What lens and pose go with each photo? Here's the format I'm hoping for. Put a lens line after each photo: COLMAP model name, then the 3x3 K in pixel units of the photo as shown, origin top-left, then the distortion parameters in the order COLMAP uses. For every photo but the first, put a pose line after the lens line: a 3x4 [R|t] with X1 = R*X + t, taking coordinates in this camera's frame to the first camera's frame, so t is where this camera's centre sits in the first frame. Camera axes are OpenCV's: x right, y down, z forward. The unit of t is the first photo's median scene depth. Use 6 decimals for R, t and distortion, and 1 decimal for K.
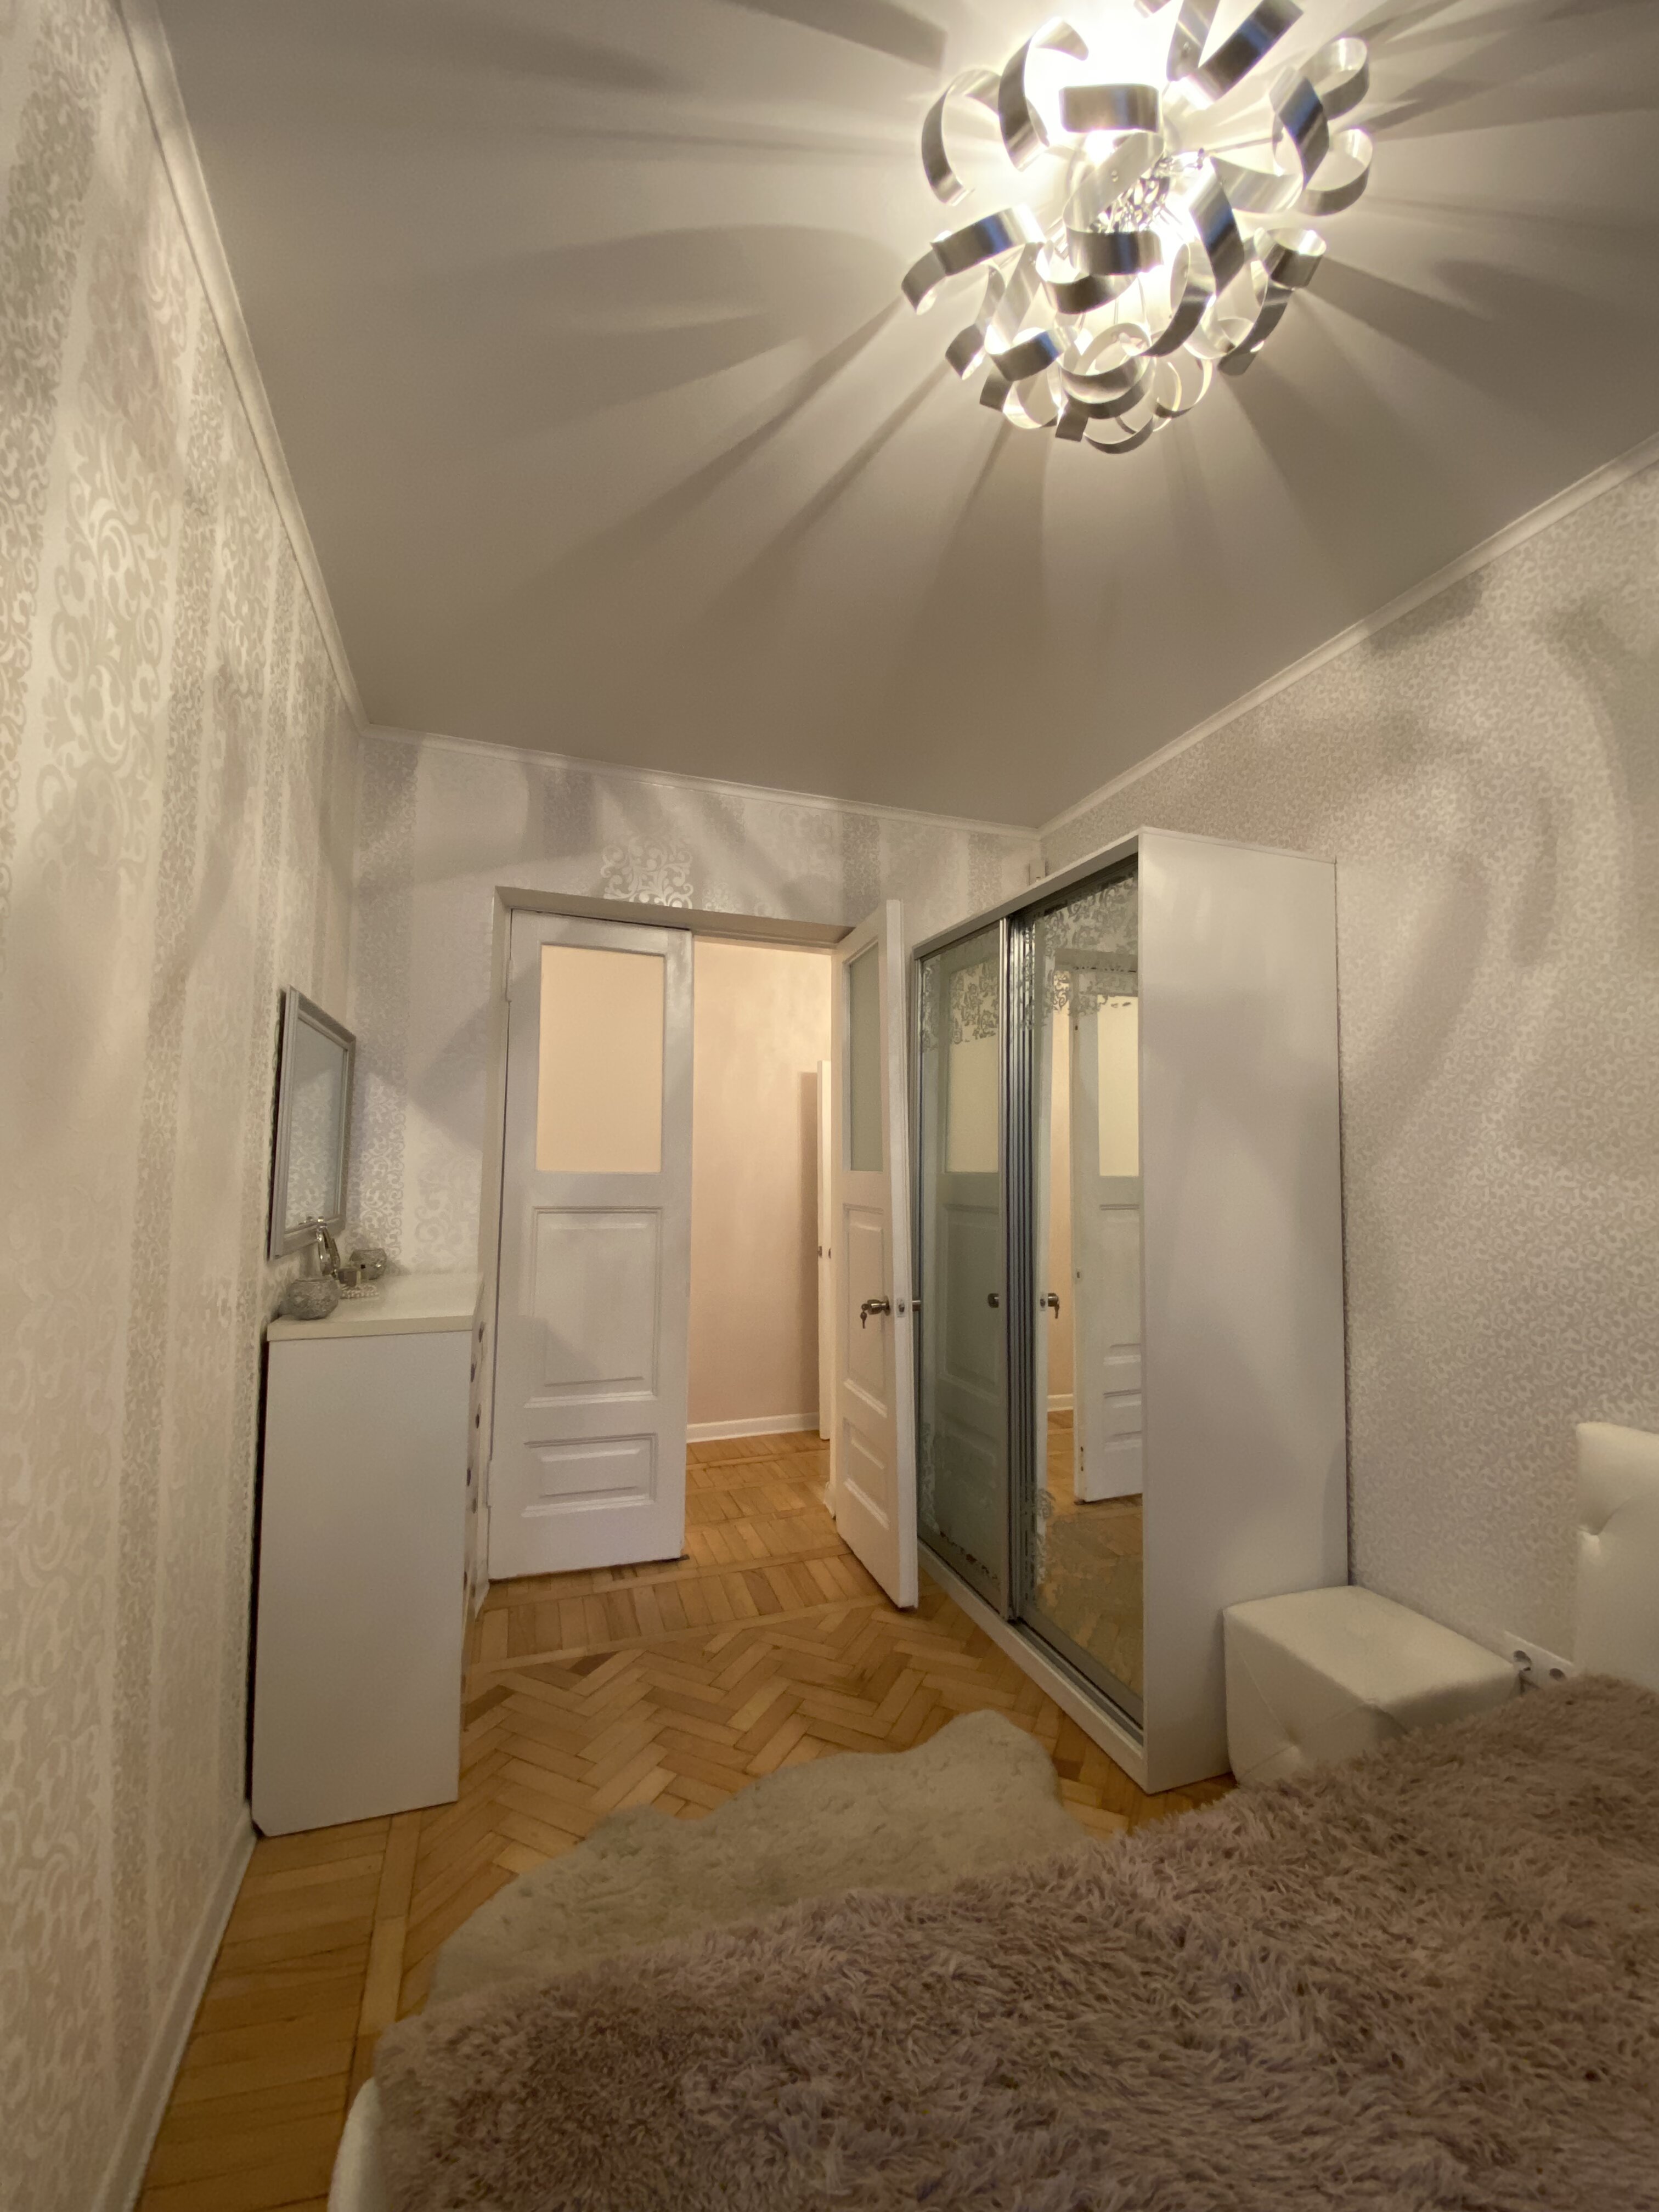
lens RADIAL K [[888.6, 0, 829.5], [0, 888.6, 1106.0], [0, 0, 1]] dist [0.014610, -0.018992]
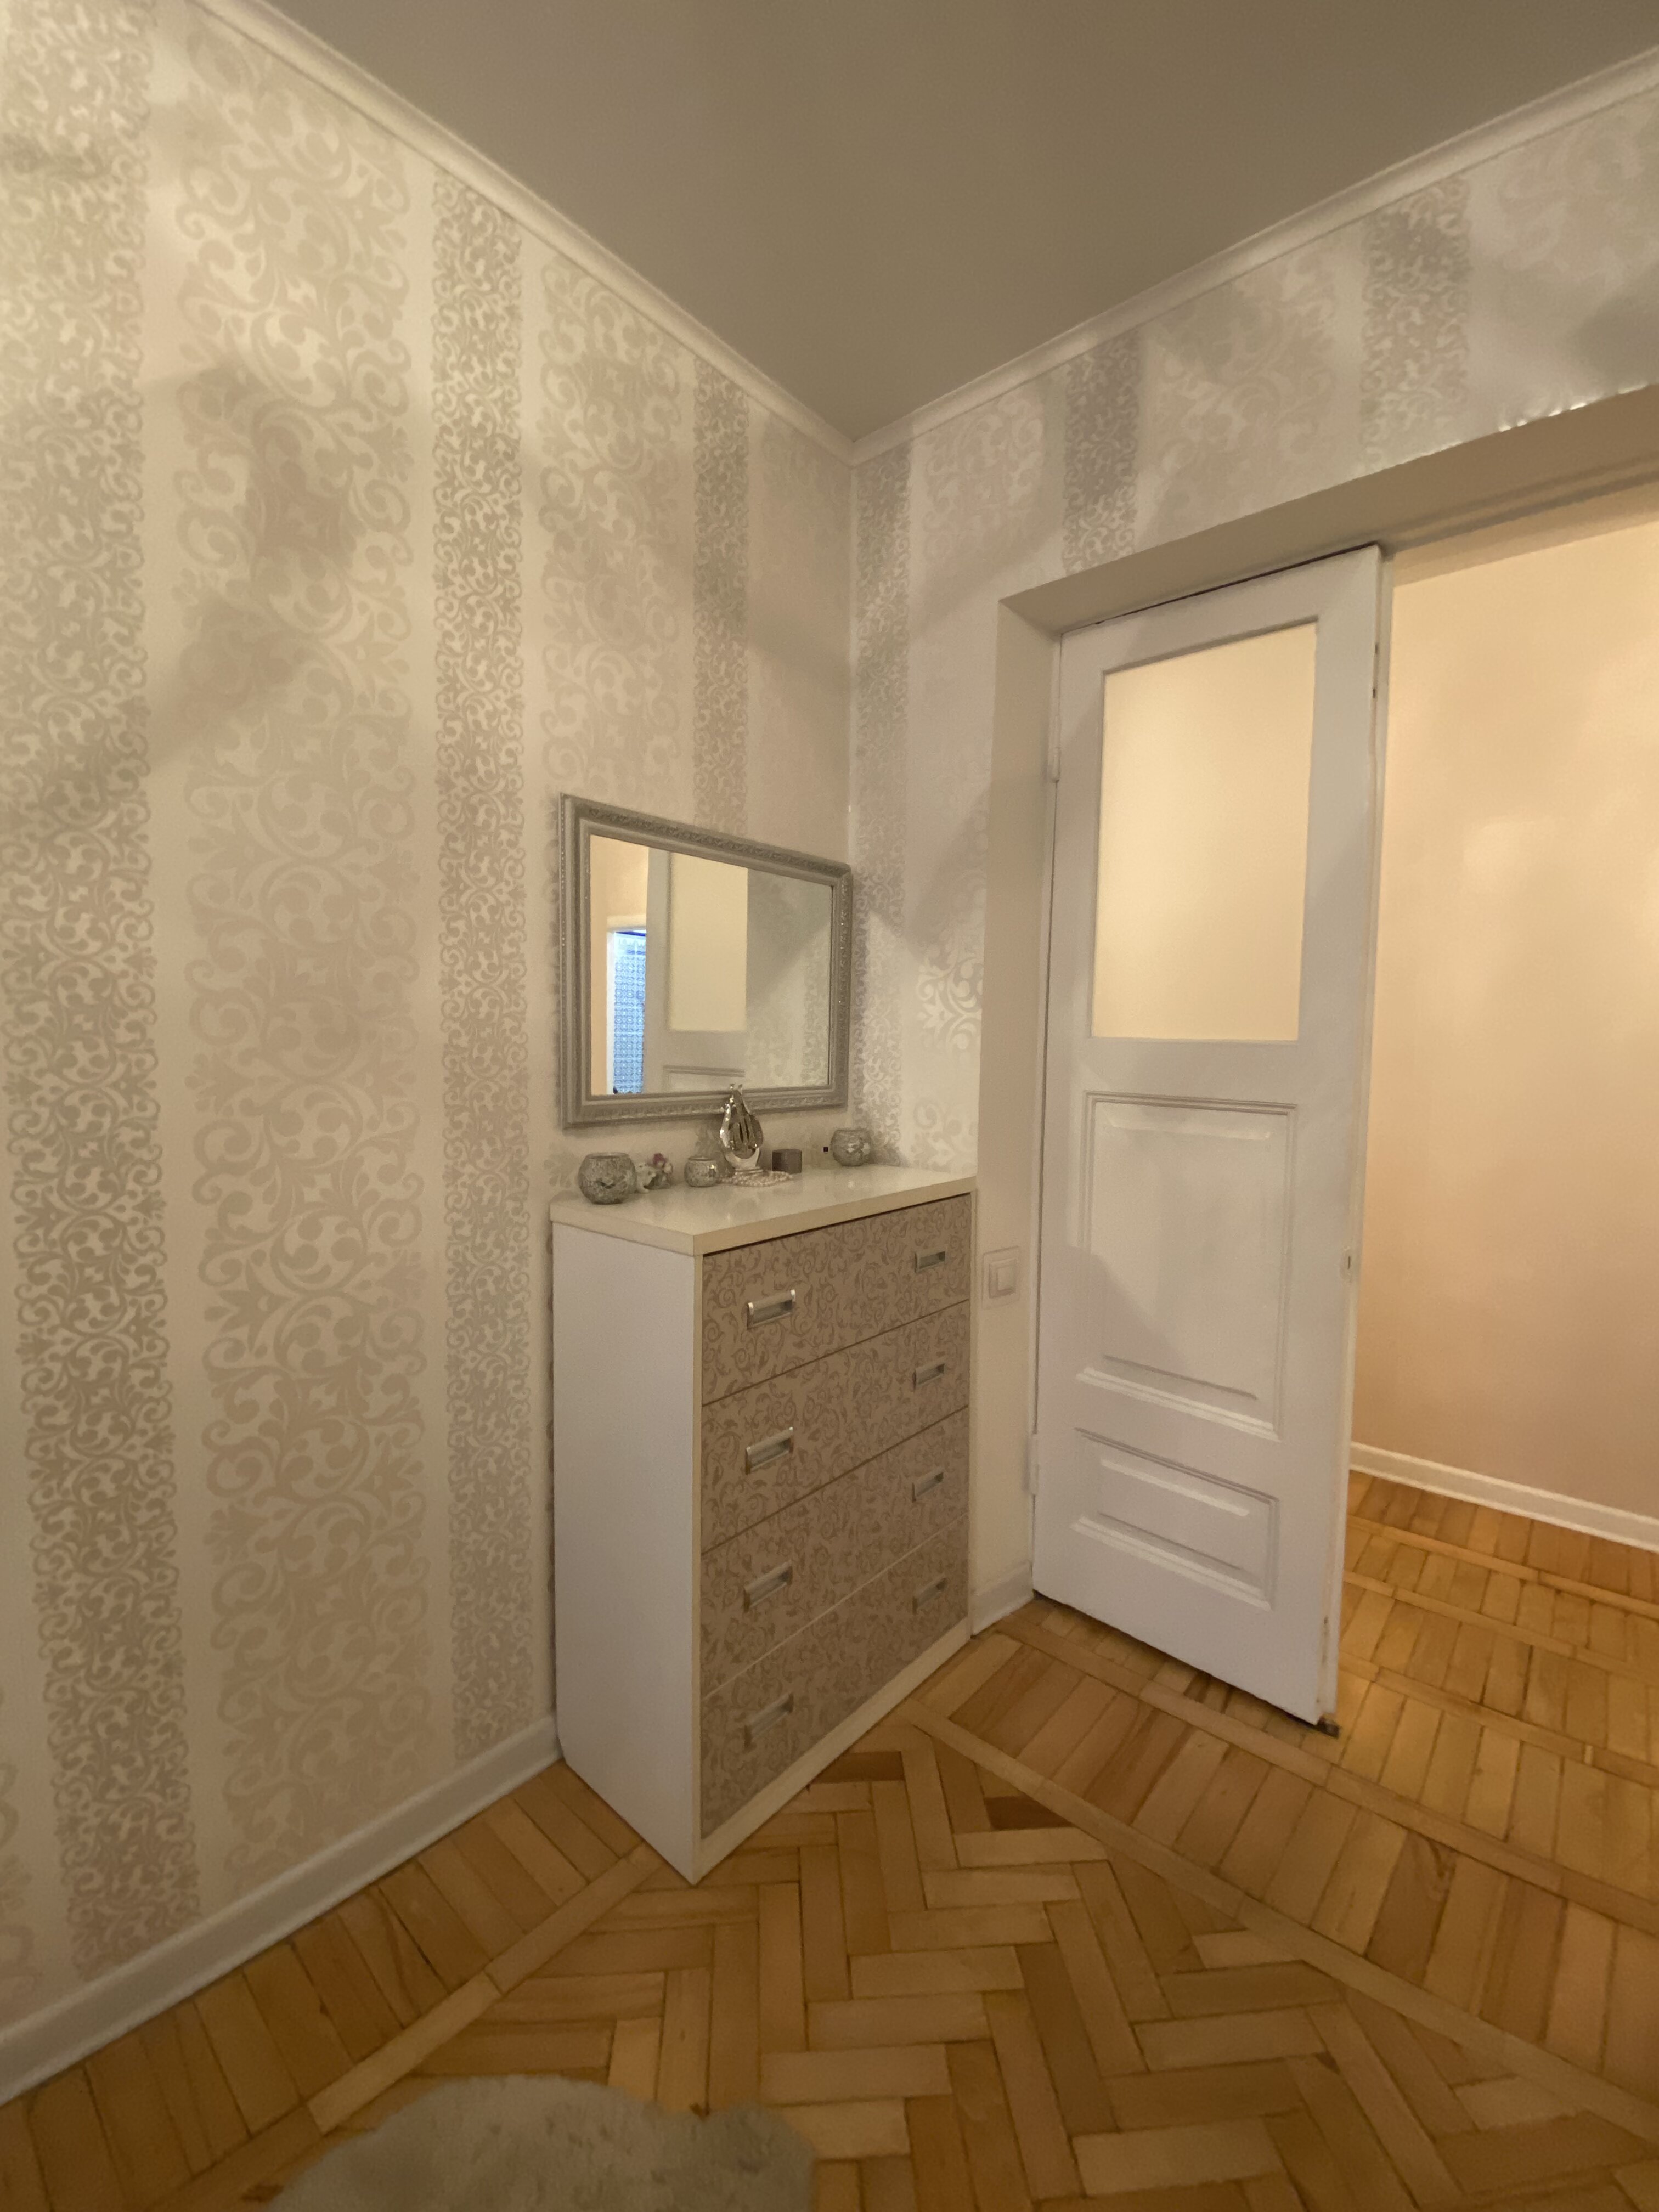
lens RADIAL K [[888.6, 0, 829.5], [0, 888.6, 1106.0], [0, 0, 1]] dist [0.014610, -0.018992]
pose [[0.499939, 0.060436, -0.863949, 0.147262], [0.041269, 0.994767, 0.093468, 0.055541], [0.865077, -0.082383, 0.494829, 0.515689]]
